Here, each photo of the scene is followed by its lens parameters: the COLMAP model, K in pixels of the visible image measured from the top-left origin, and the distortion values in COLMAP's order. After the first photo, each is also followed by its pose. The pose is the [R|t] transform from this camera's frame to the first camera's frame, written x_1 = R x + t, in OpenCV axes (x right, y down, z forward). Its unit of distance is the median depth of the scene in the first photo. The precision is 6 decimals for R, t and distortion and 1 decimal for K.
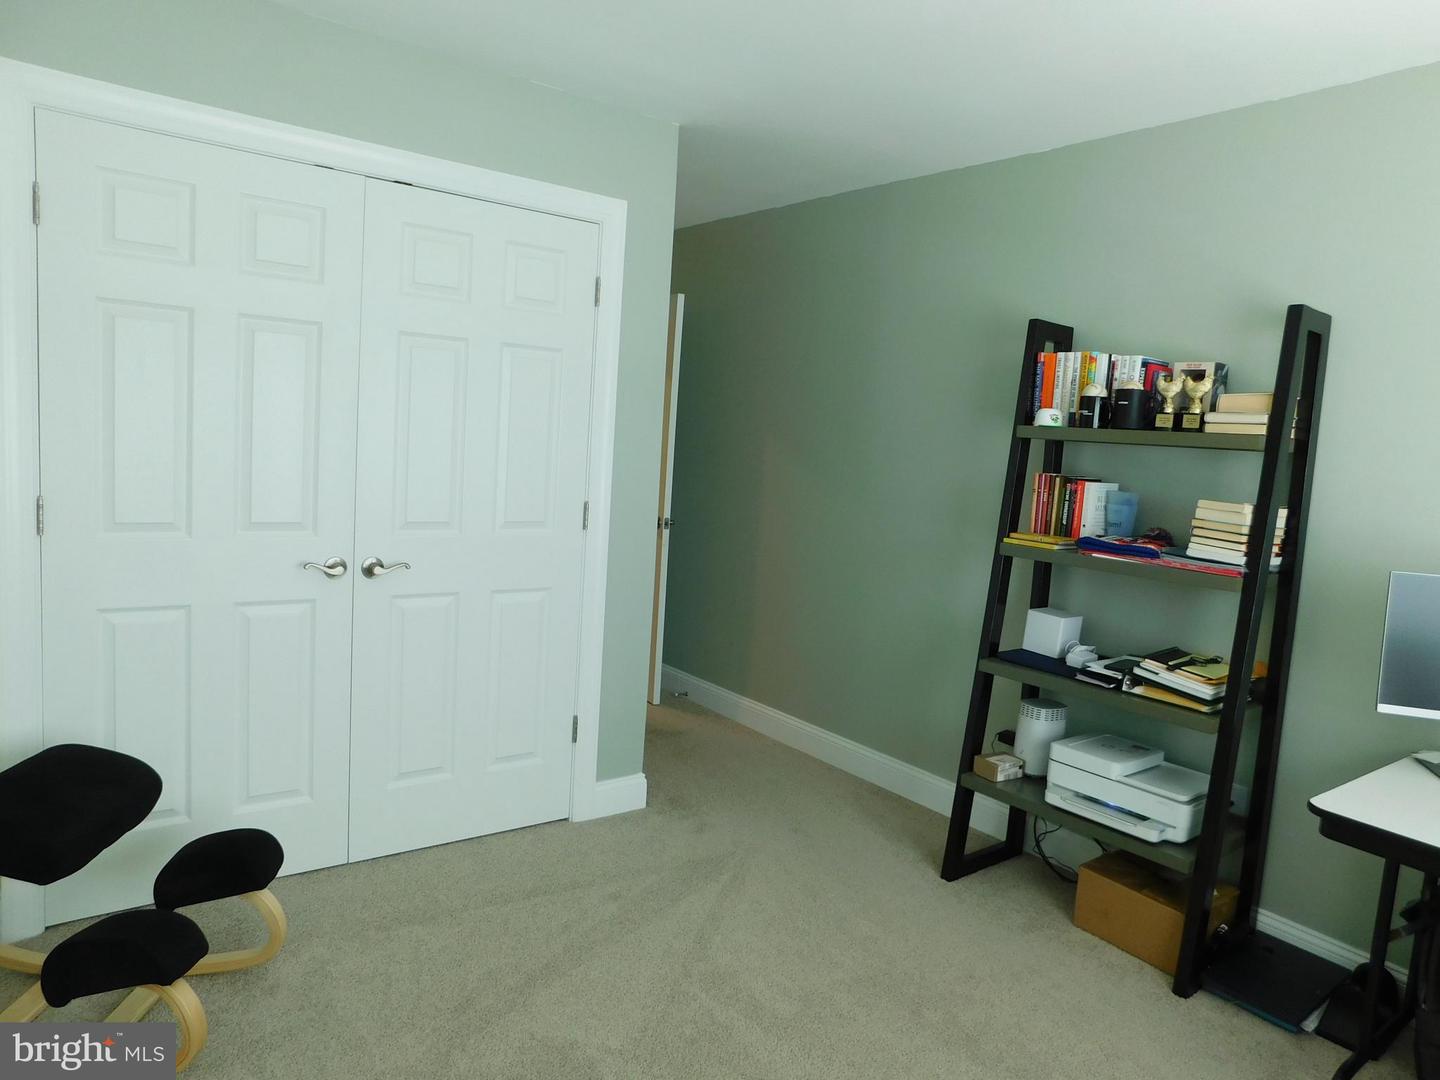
lens RADIAL K [[949.5, 0, 720.0], [0, 949.5, 540.0], [0, 0, 1]] dist [-0.071676, 0.056933]
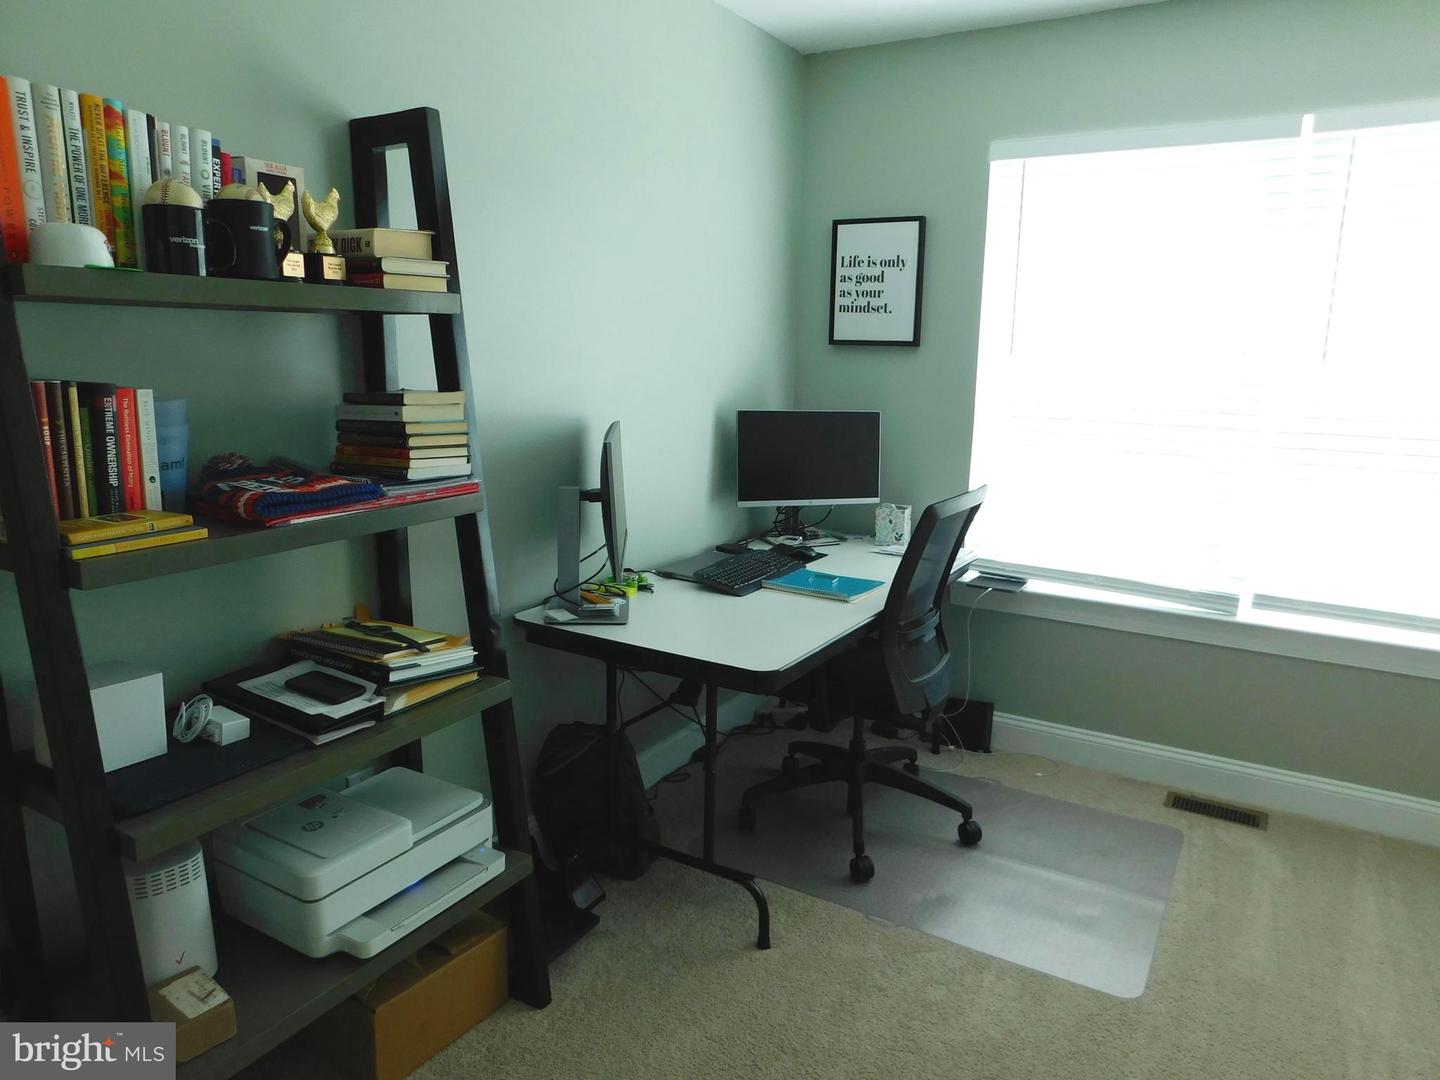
lens RADIAL K [[949.5, 0, 720.0], [0, 949.5, 540.0], [0, 0, 1]] dist [-0.071676, 0.056933]
pose [[-0.369004, -0.251731, 0.894688, -0.176525], [0.064004, 0.953455, 0.294663, -0.118832], [-0.927221, 0.165996, -0.335717, 0.977077]]
